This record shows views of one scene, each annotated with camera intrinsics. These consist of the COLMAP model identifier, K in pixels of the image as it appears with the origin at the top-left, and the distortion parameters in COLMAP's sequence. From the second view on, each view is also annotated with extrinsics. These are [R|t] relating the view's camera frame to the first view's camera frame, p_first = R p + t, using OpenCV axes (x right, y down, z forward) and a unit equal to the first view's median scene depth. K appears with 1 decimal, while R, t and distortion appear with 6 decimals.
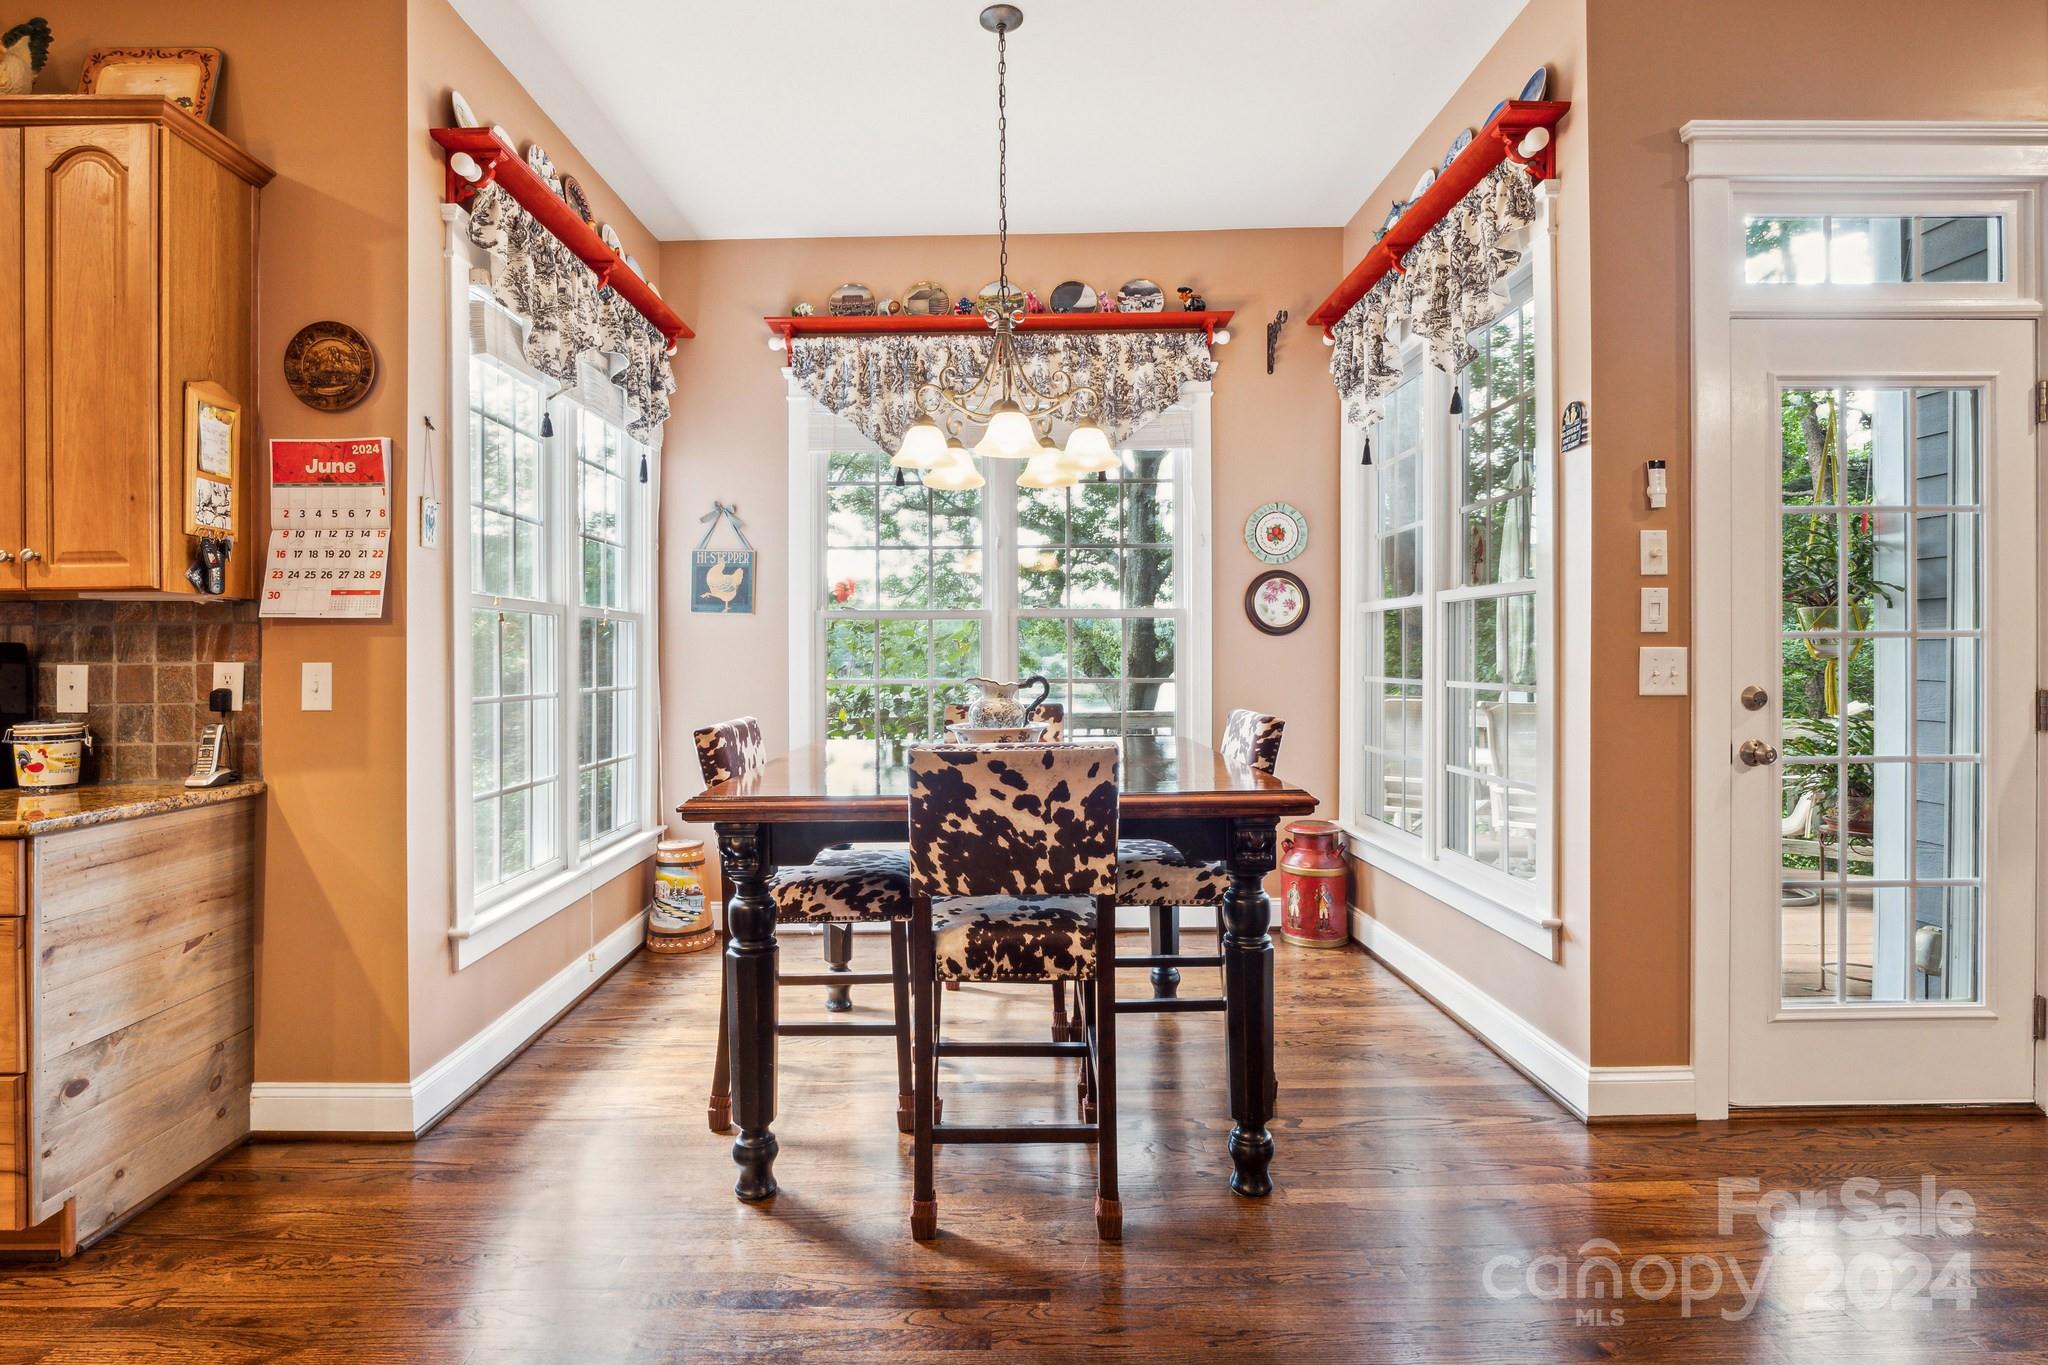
lens RADIAL K [[1010.4, 0, 991.5], [0, 1010.4, 657.1], [0, 0, 1]] dist [-0.016520, 0.001573]
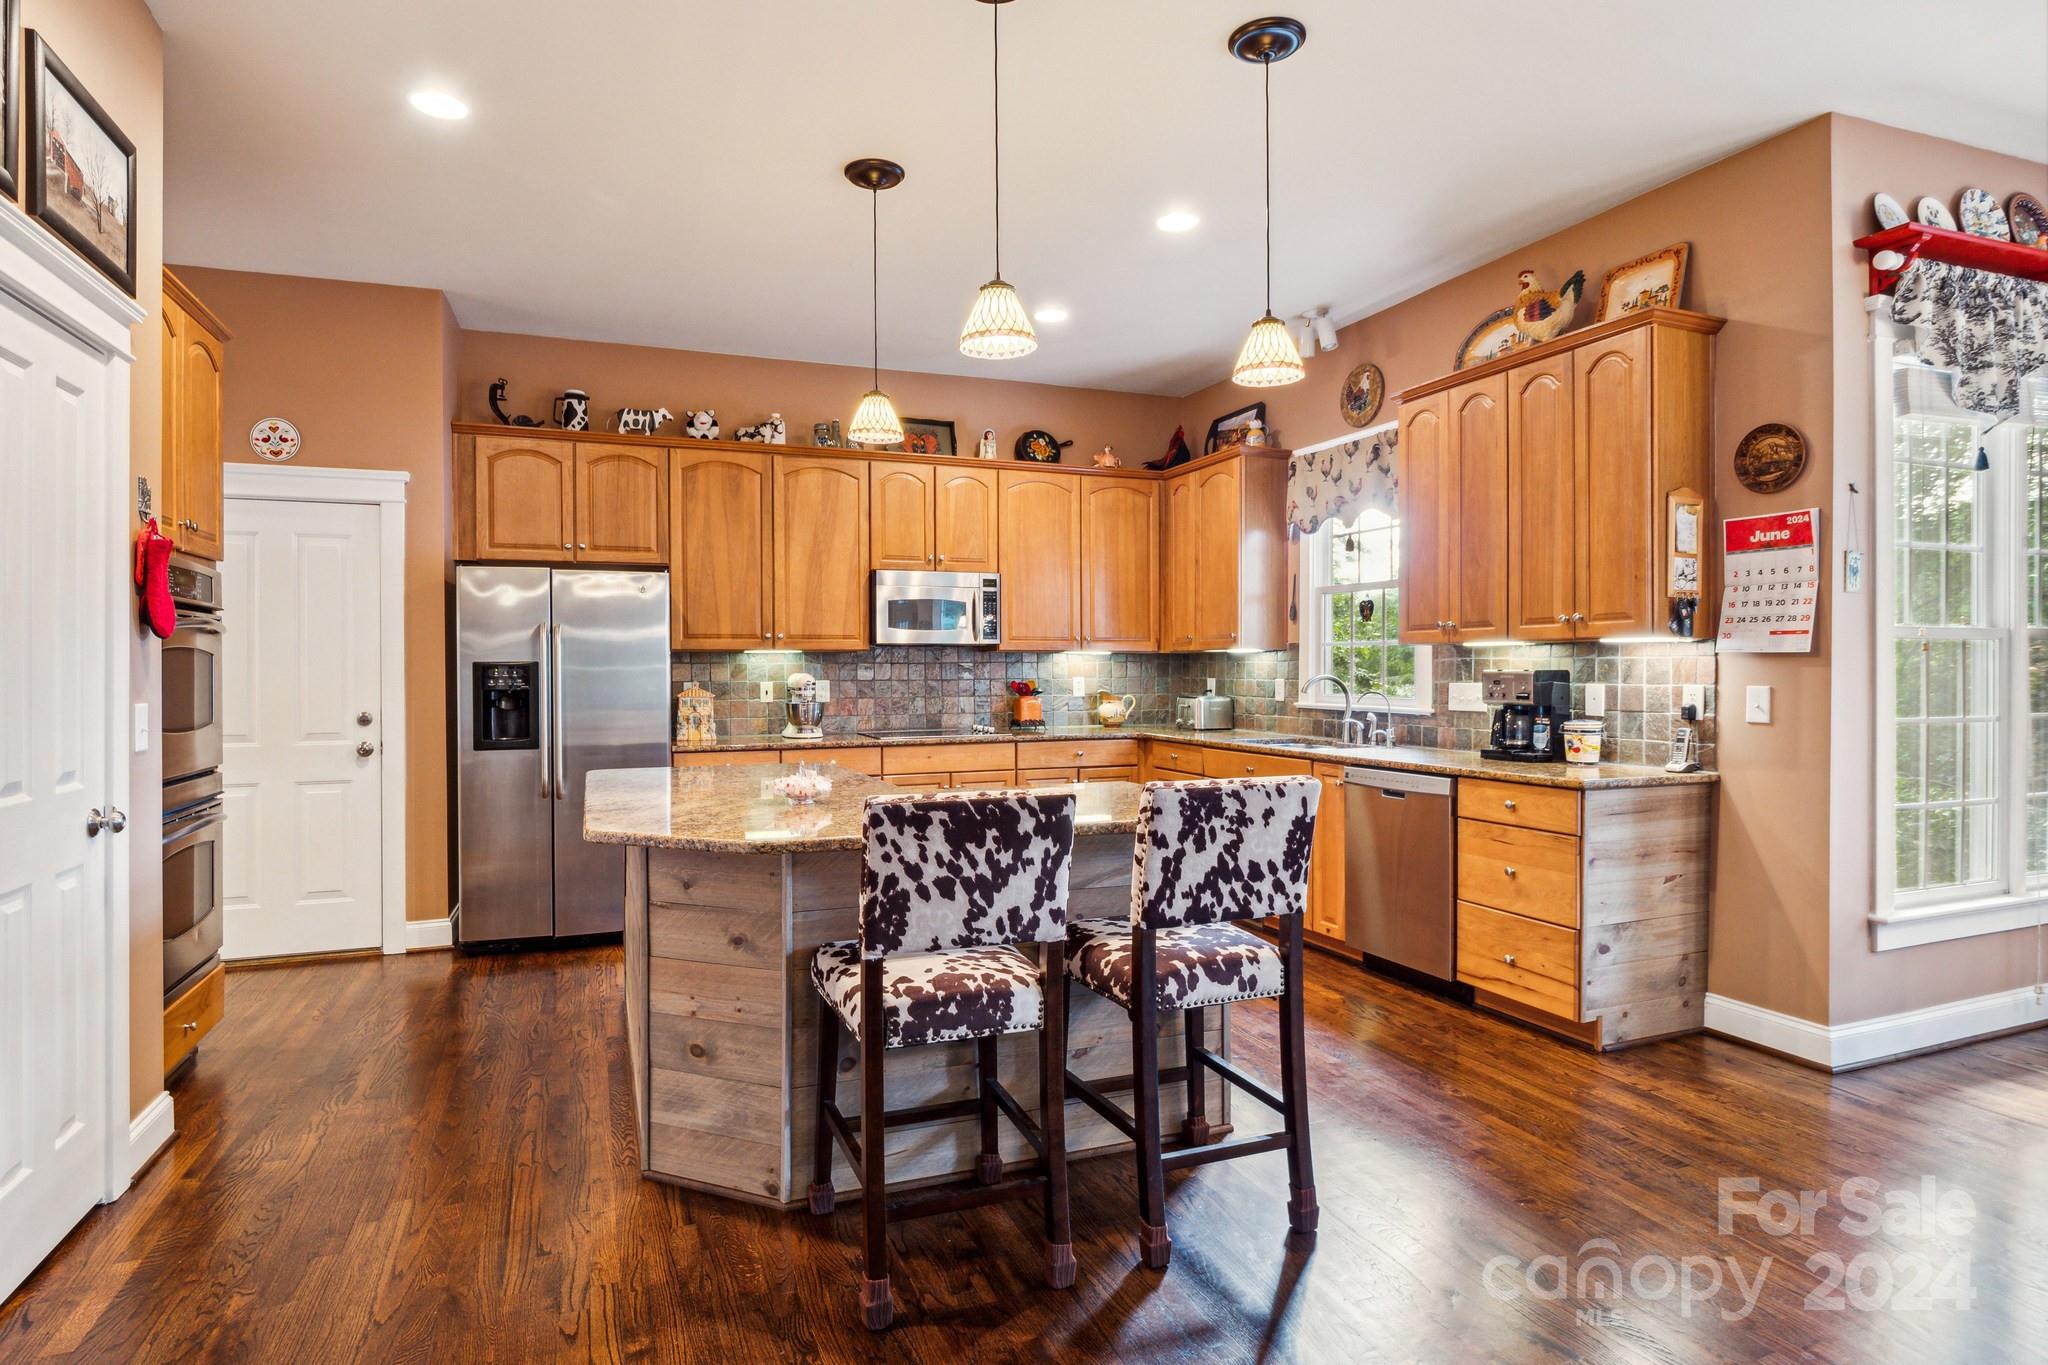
lens RADIAL K [[1087.7, 0, 1025.5], [0, 1087.7, 671.4], [0, 0, 1]] dist [-0.007314, 0.000721]
pose [[0.374613, 0.009131, -0.927136, 0.288452], [-0.000419, 0.999953, 0.009679, -0.027697], [0.927181, -0.003237, 0.374599, -0.428505]]
